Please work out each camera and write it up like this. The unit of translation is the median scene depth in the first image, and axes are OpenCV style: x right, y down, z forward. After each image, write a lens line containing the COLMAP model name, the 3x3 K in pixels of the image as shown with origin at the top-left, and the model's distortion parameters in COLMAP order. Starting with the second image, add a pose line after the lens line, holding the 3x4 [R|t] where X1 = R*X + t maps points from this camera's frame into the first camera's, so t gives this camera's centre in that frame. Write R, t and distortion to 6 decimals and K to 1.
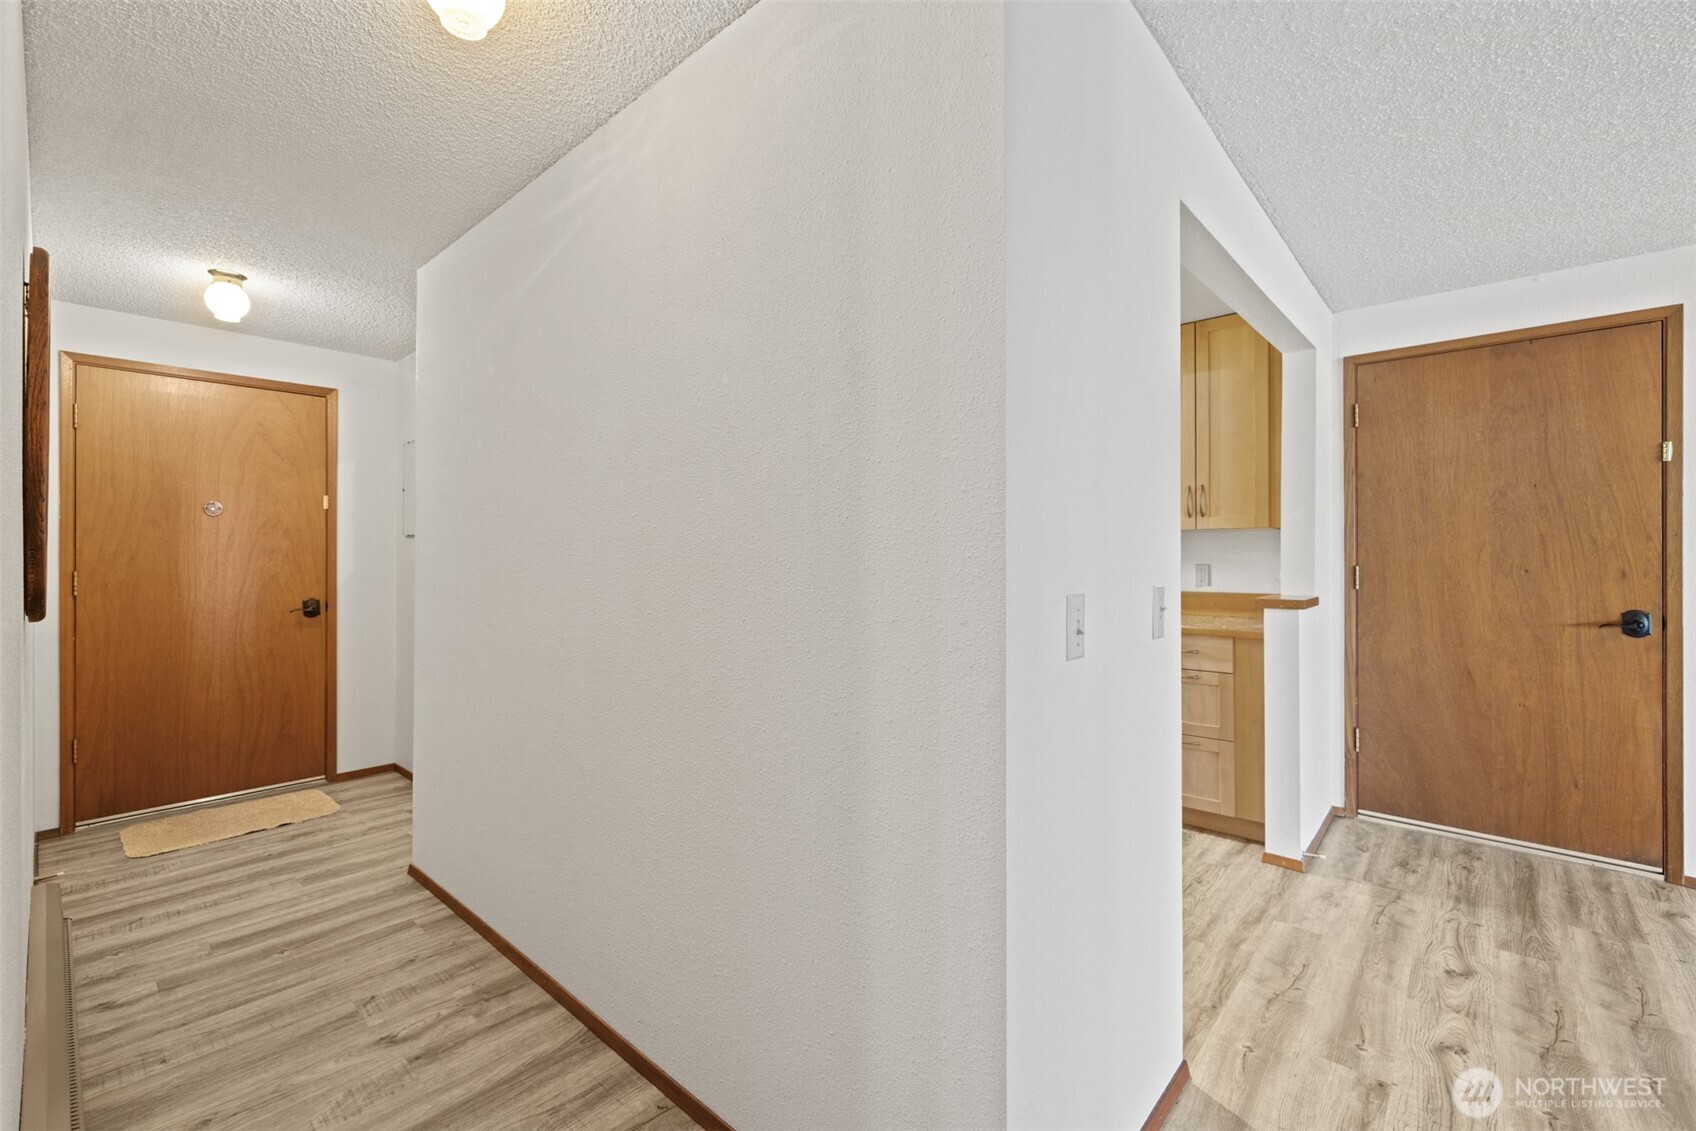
lens RADIAL K [[718.3, 0, 836.1], [0, 718.3, 554.3], [0, 0, 1]] dist [0.001809, -0.001103]
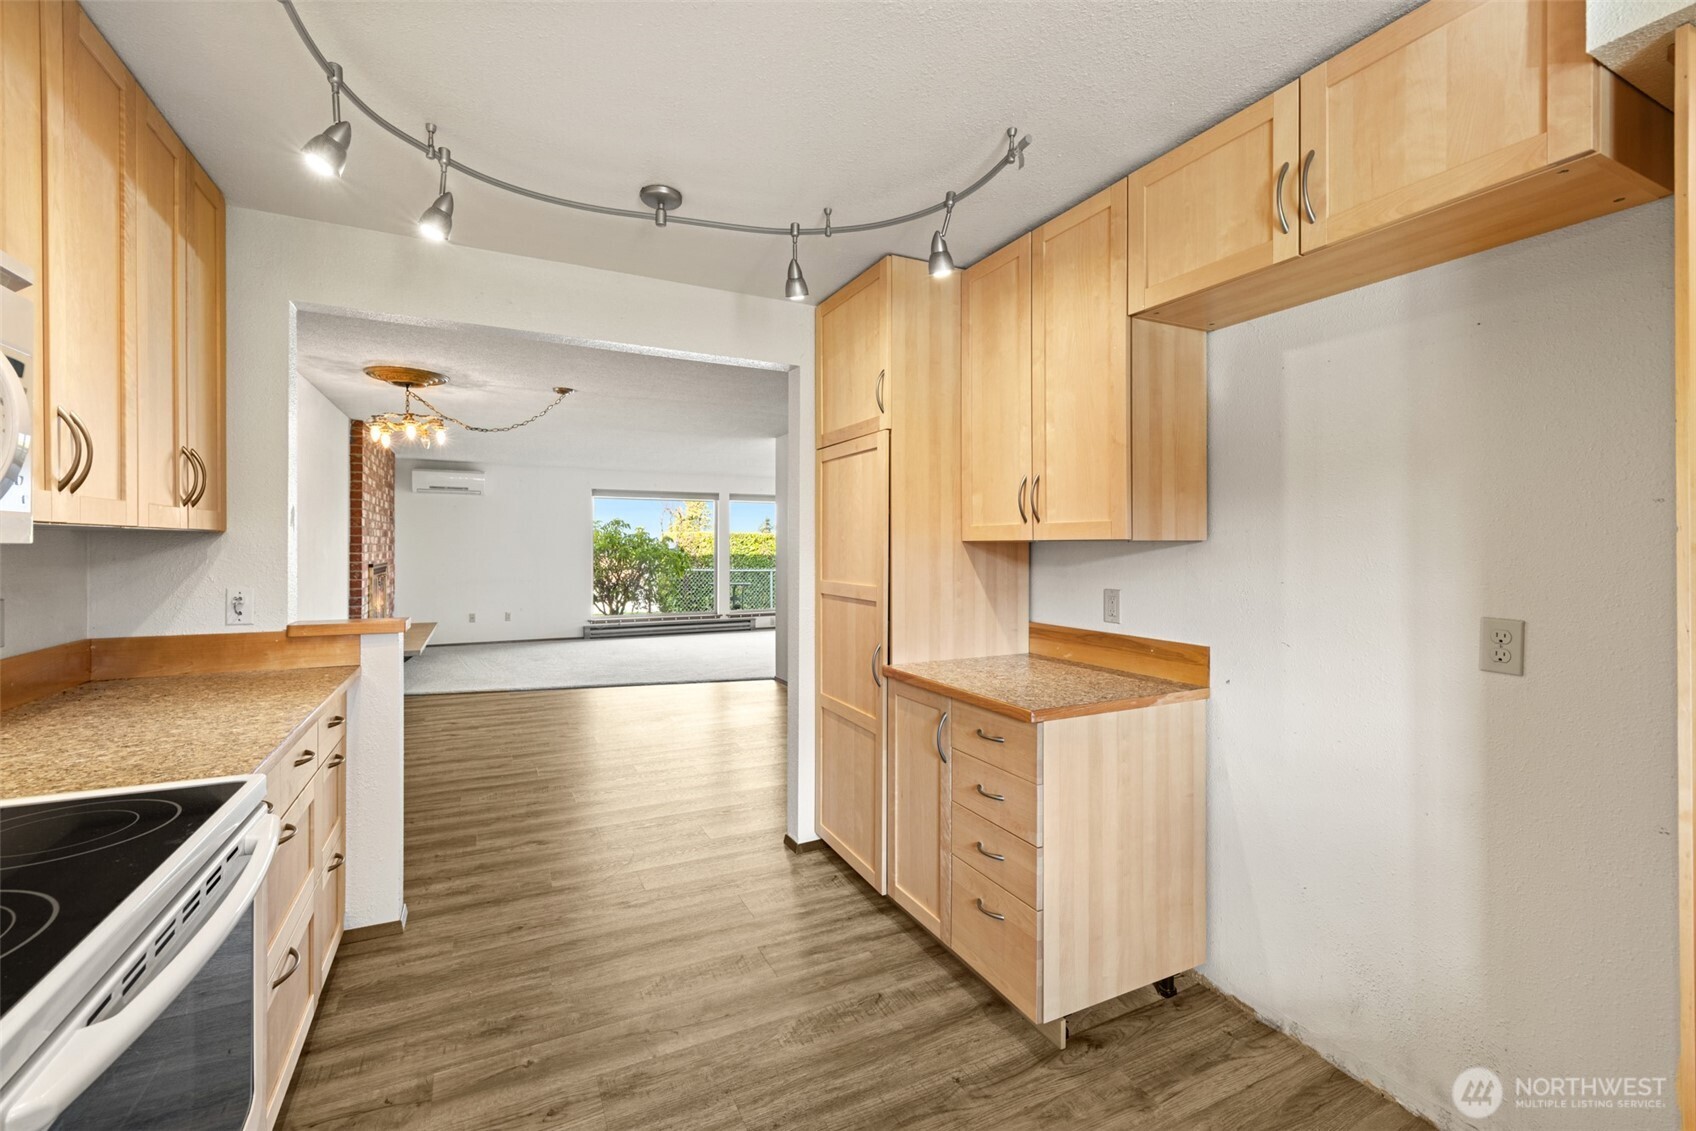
lens RADIAL K [[718.3, 0, 838.7], [0, 718.3, 542.8], [0, 0, 1]] dist [0.001809, -0.001103]
pose [[-0.930065, 0.000448, 0.367396, -0.197936], [-0.001816, 0.999981, -0.005819, -0.028902], [-0.367391, -0.006079, -0.930047, 1.588979]]
